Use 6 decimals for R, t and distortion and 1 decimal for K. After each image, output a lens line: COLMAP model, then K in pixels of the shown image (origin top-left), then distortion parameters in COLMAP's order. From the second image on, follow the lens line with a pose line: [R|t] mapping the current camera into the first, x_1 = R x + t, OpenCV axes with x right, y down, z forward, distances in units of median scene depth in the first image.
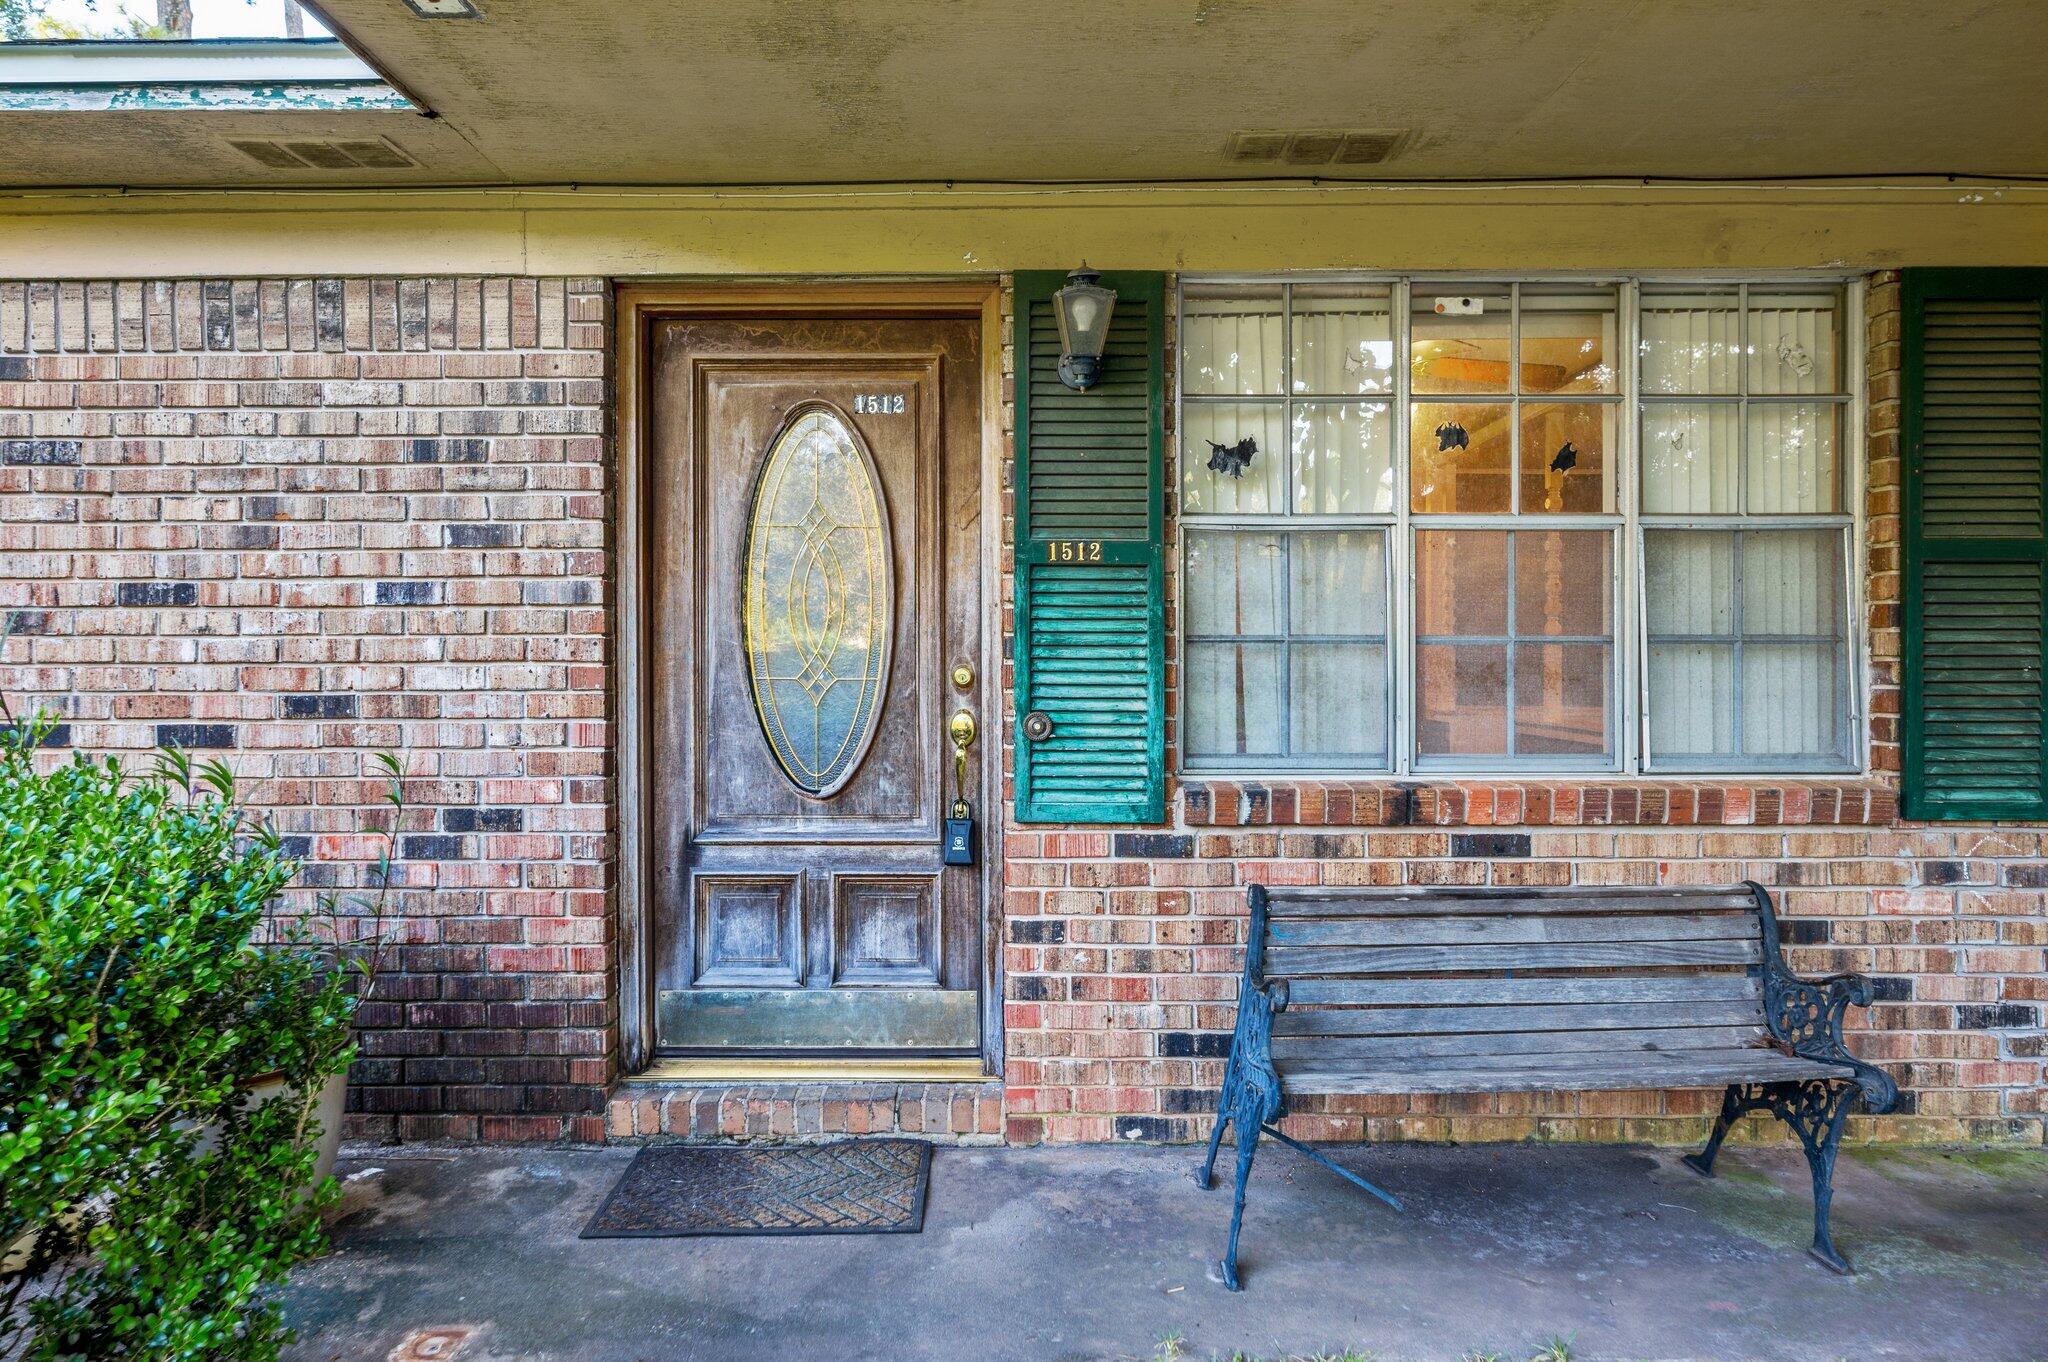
lens RADIAL K [[1167.7, 0, 1025.7], [0, 1167.7, 676.7], [0, 0, 1]] dist [-0.002552, -0.000381]
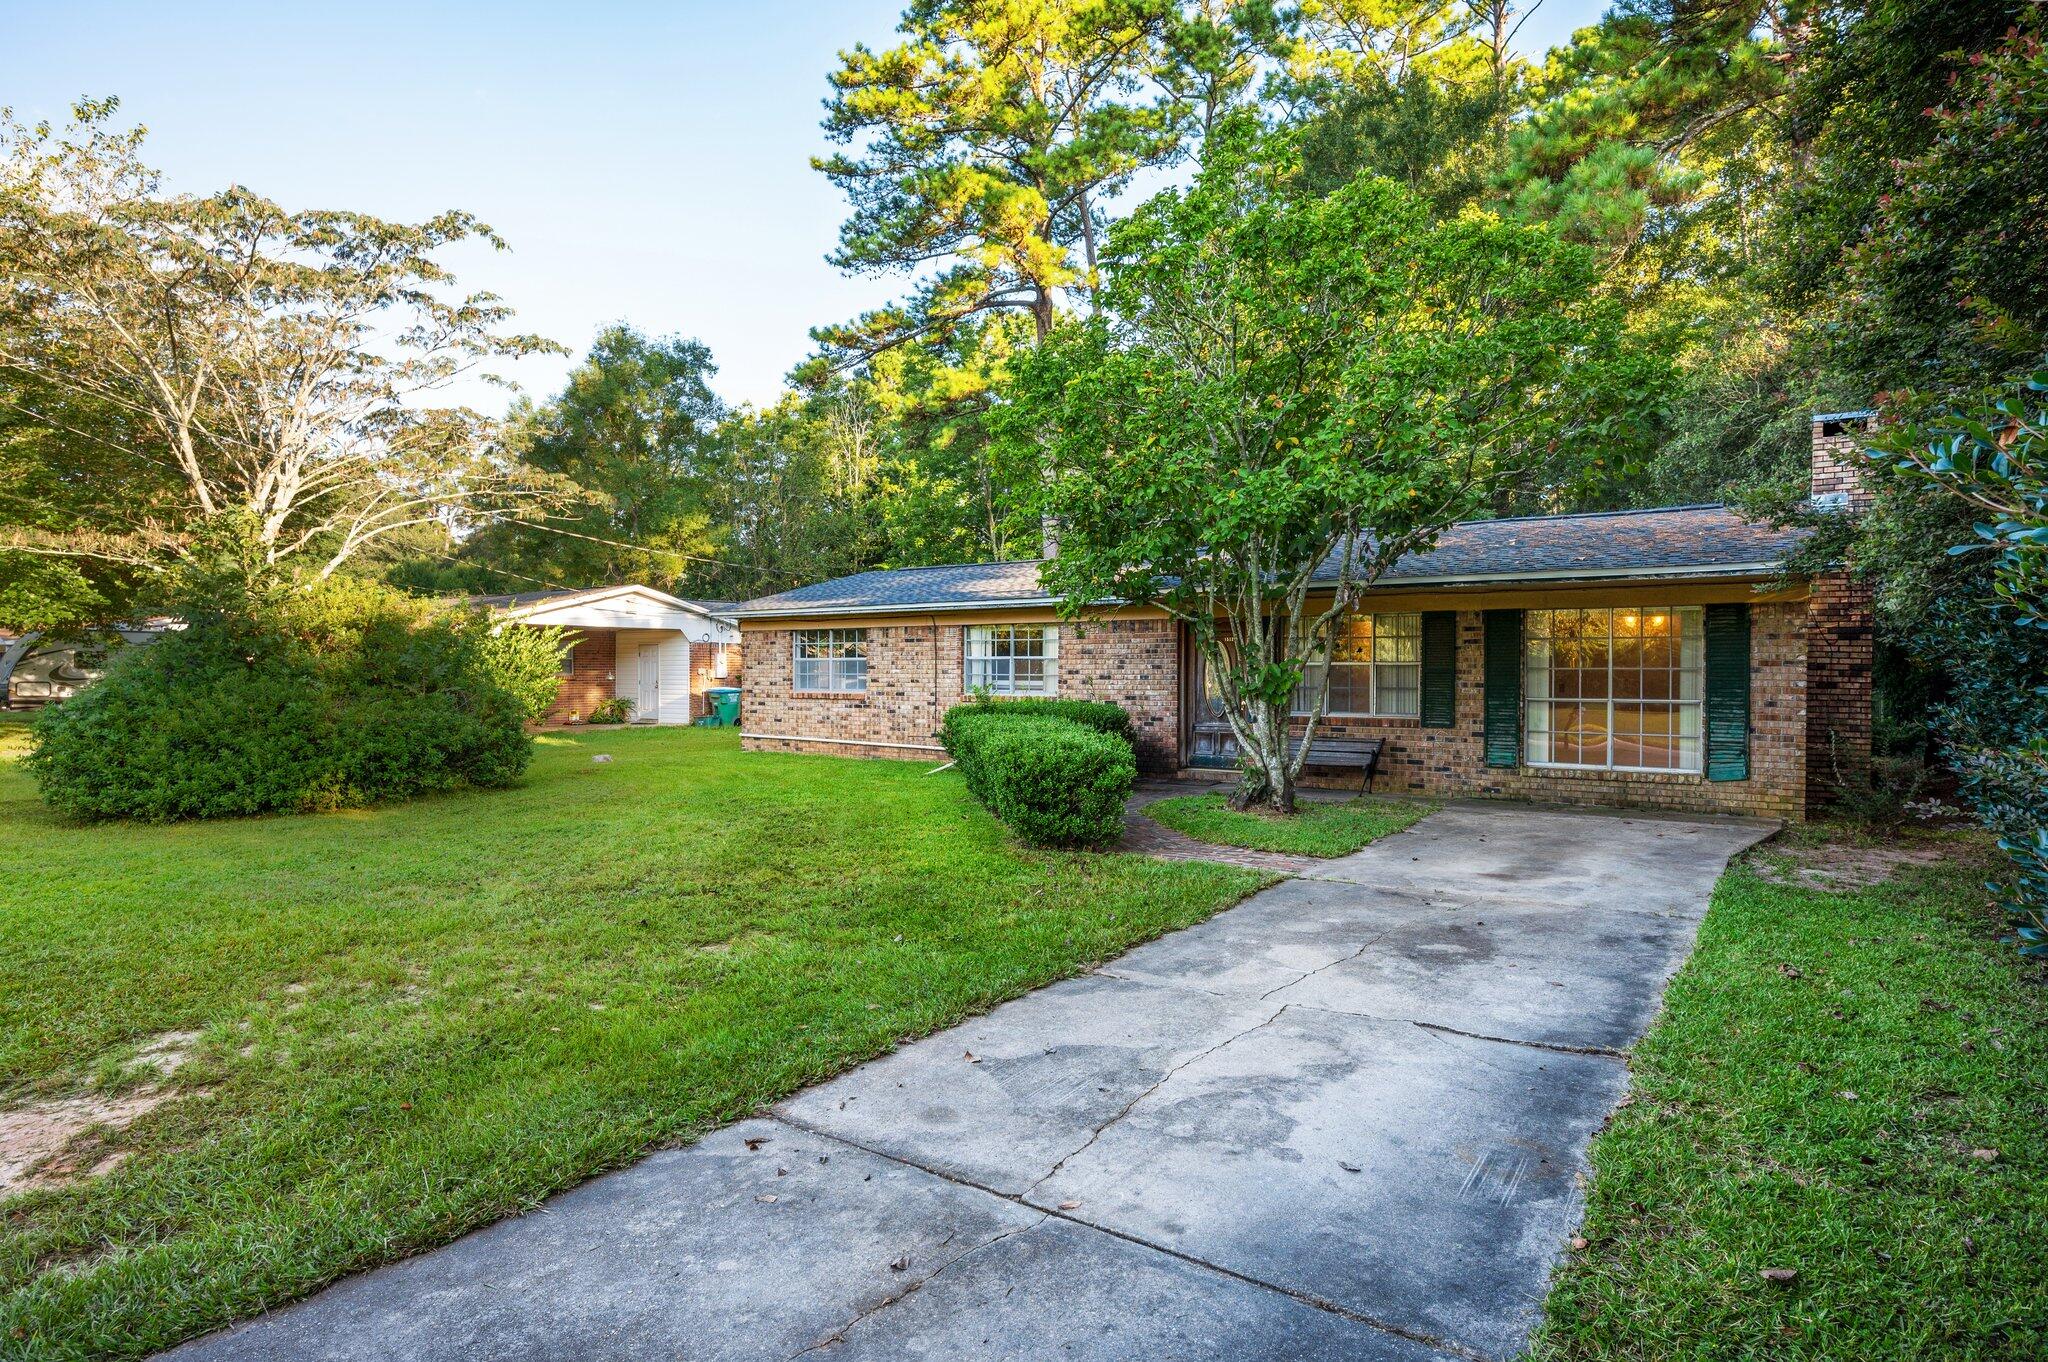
lens RADIAL K [[1121.6, 0, 1024.4], [0, 1121.6, 678.8], [0, 0, 1]] dist [-0.000143, -0.000002]
pose [[0.823772, 0.006492, -0.566884, 2.005544], [-0.005666, 0.999979, 0.003217, -0.079278], [0.566893, 0.000562, 0.823791, -3.688426]]
